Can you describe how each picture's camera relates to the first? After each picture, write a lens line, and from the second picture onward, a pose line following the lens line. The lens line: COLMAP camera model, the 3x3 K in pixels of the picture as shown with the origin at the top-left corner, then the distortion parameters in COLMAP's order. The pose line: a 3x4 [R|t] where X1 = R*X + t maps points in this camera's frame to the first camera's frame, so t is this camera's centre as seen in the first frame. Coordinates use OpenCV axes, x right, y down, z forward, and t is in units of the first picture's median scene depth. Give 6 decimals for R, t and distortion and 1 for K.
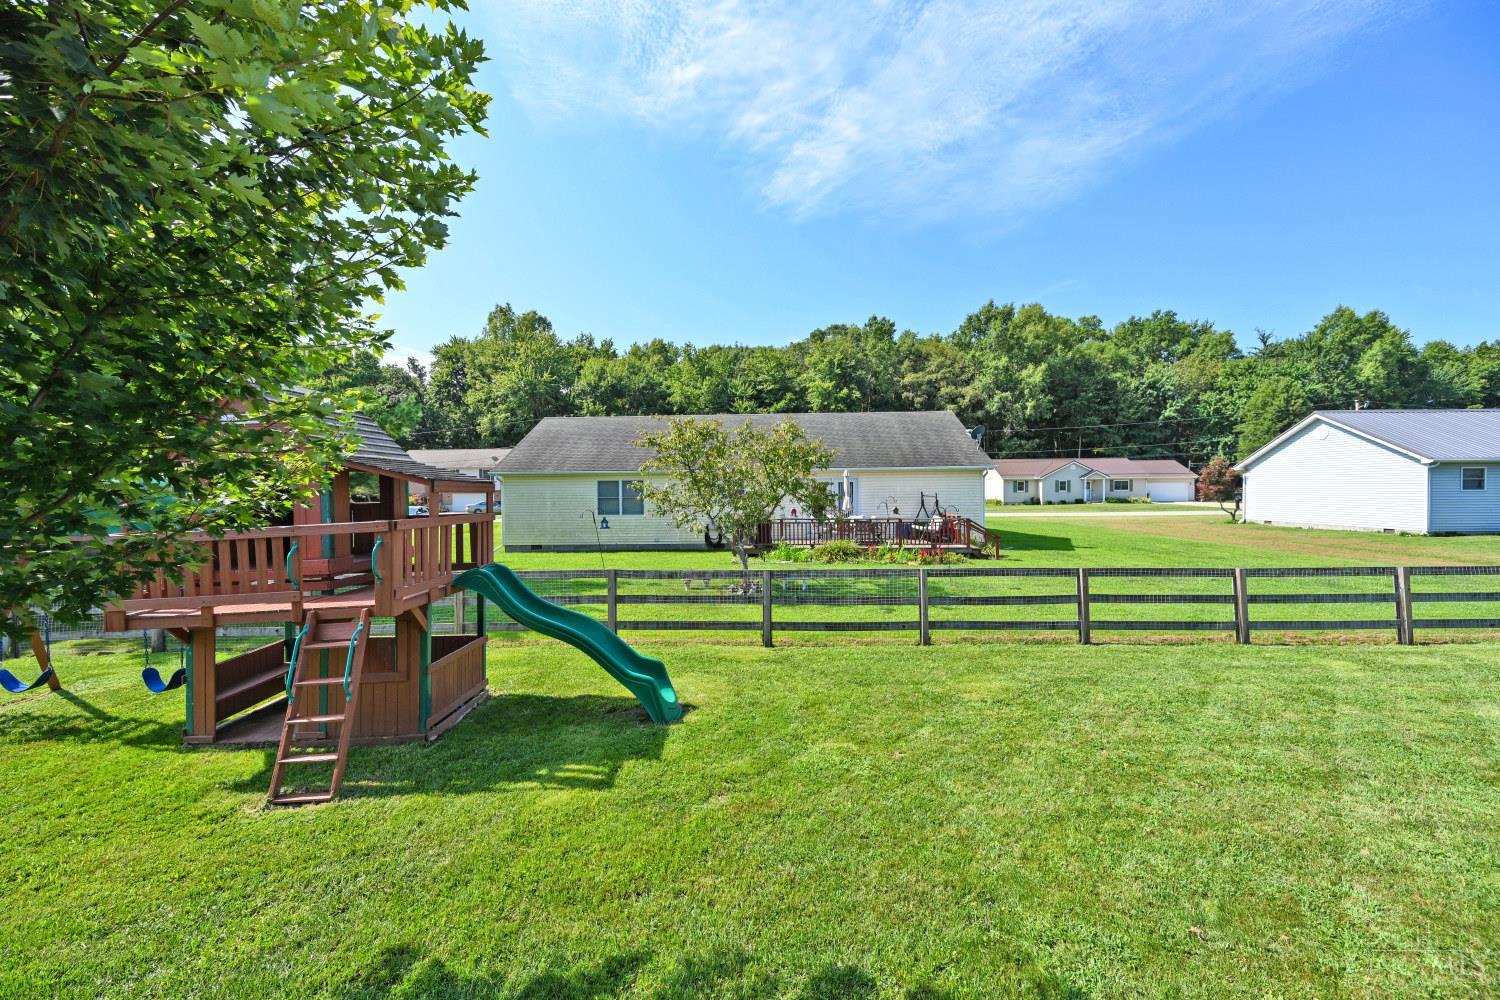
lens RADIAL K [[588.0, 0, 750.0], [0, 588.0, 500.0], [0, 0, 1]] dist [-0.000225, -0.000025]
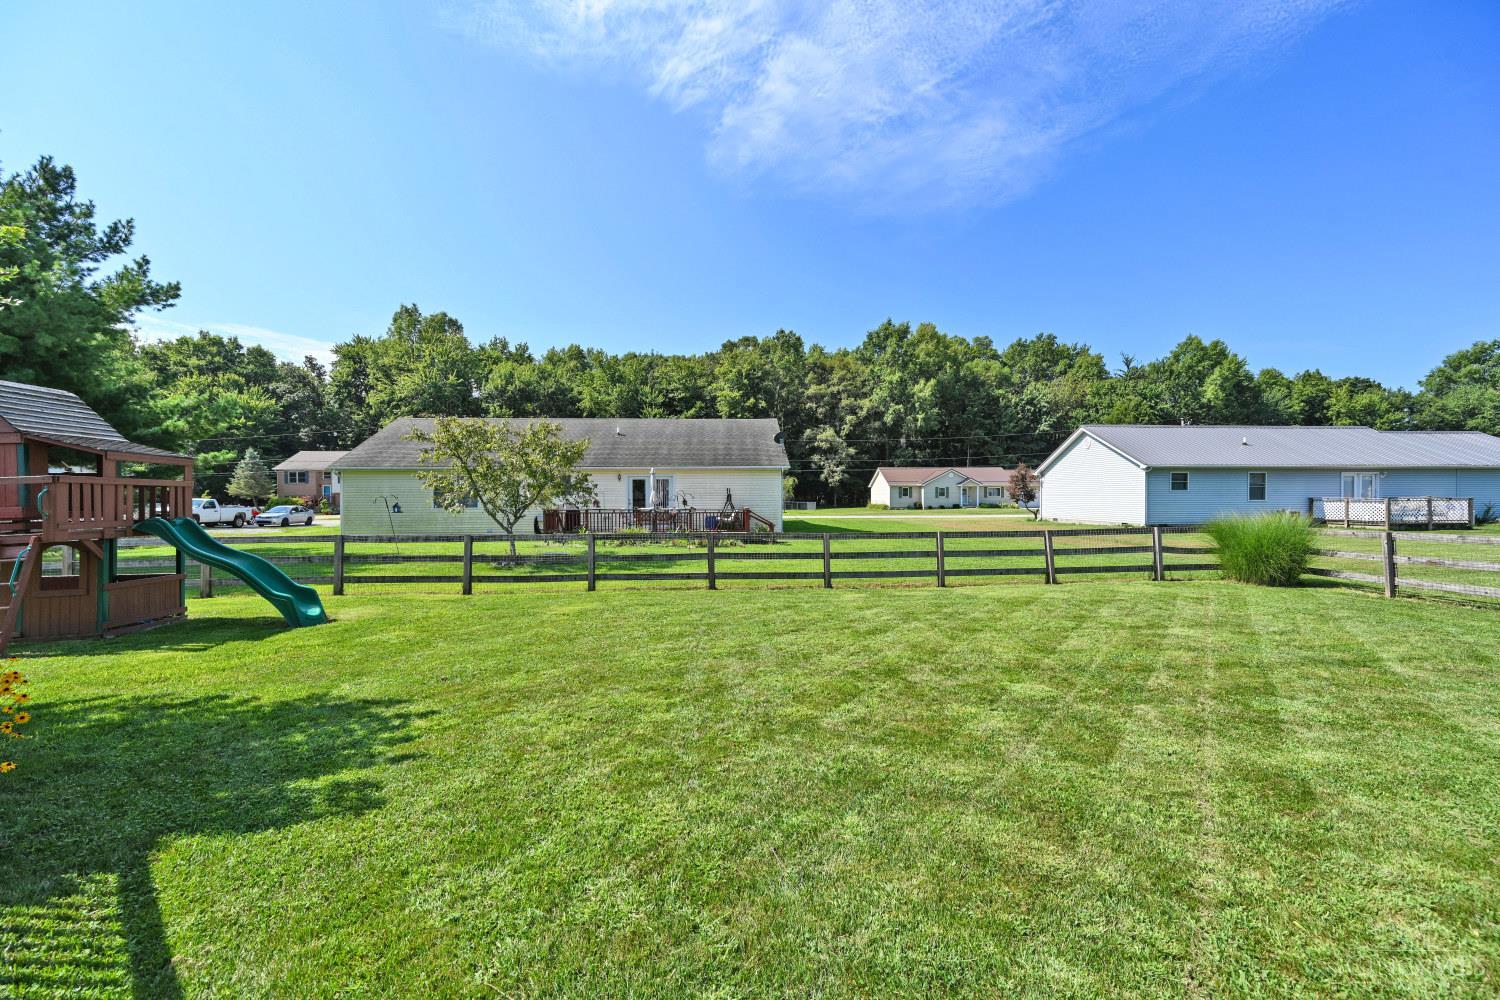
lens RADIAL K [[589.9, 0, 750.0], [0, 589.9, 500.0], [0, 0, 1]] dist [0.000218, 0.000080]
pose [[0.995051, 0.005886, 0.099193, 0.057275], [-0.004392, 0.999874, -0.015273, 0.006793], [-0.099271, 0.014762, 0.994951, -0.037269]]
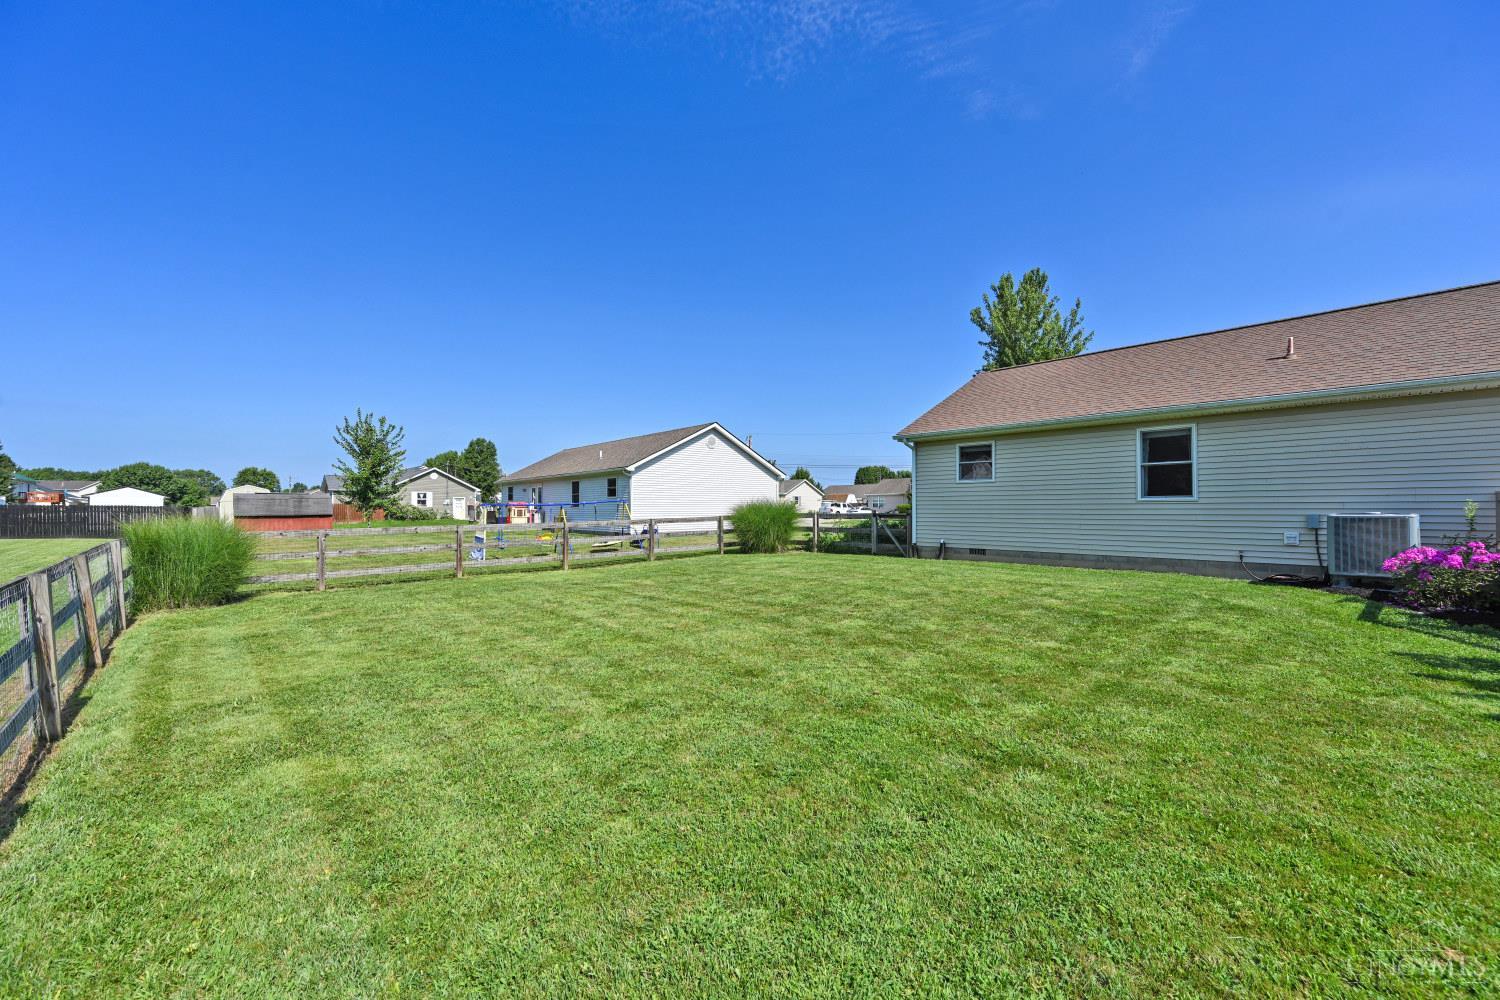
lens RADIAL K [[589.9, 0, 750.0], [0, 589.9, 500.0], [0, 0, 1]] dist [0.000218, 0.000080]
pose [[-0.696209, 0.021756, 0.717509, 0.040140], [0.025916, 0.999651, -0.005164, 0.007560], [-0.717371, 0.014999, -0.696530, 0.099829]]
